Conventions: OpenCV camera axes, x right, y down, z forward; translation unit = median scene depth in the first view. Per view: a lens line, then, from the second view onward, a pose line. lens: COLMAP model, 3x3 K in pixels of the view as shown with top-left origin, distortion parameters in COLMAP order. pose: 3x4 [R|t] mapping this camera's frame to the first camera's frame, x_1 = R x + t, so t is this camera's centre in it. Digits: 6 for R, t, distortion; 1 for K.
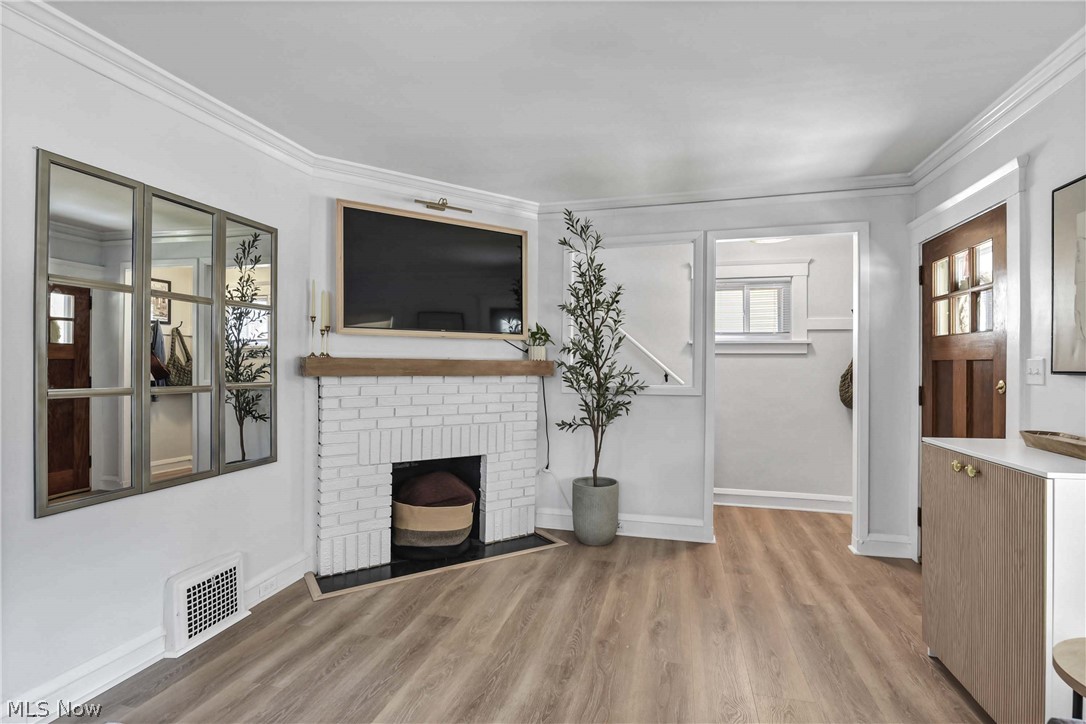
lens RADIAL K [[528.3, 0, 534.9], [0, 528.3, 360.9], [0, 0, 1]] dist [0.002894, -0.004442]
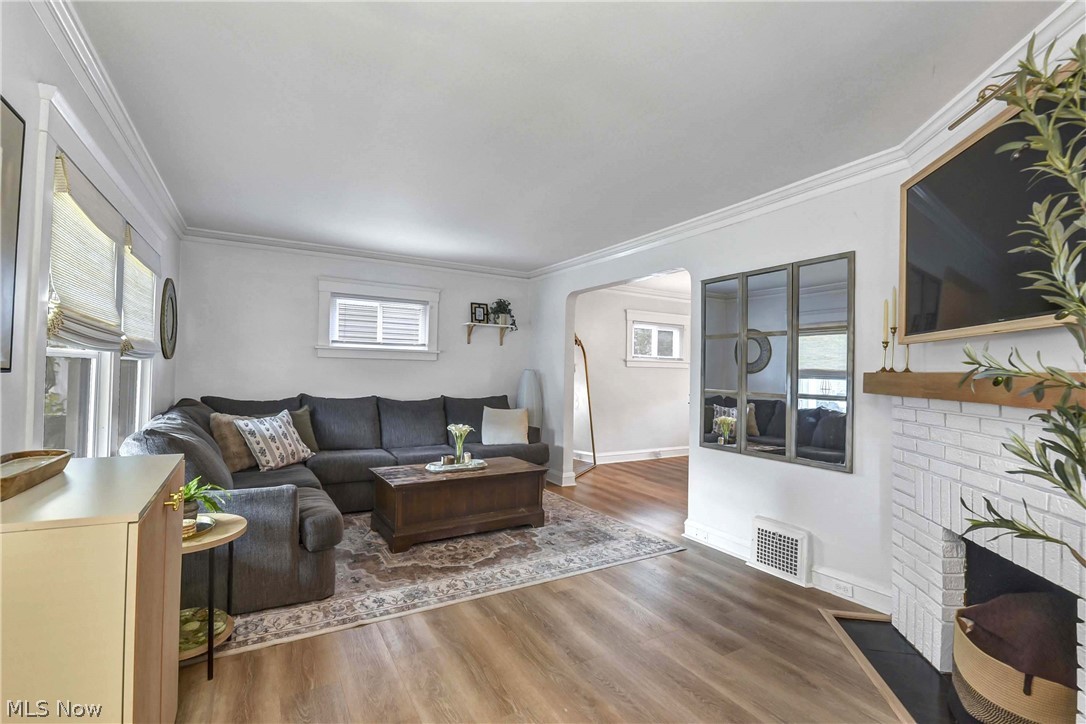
lens RADIAL K [[484.5, 0, 537.1], [0, 484.5, 363.7], [0, 0, 1]] dist [-0.002656, -0.004193]
pose [[-0.710410, -0.034515, -0.702942, 0.634612], [-0.024975, 0.999404, -0.023831, 0.012965], [0.703345, 0.000627, -0.710848, 1.258350]]
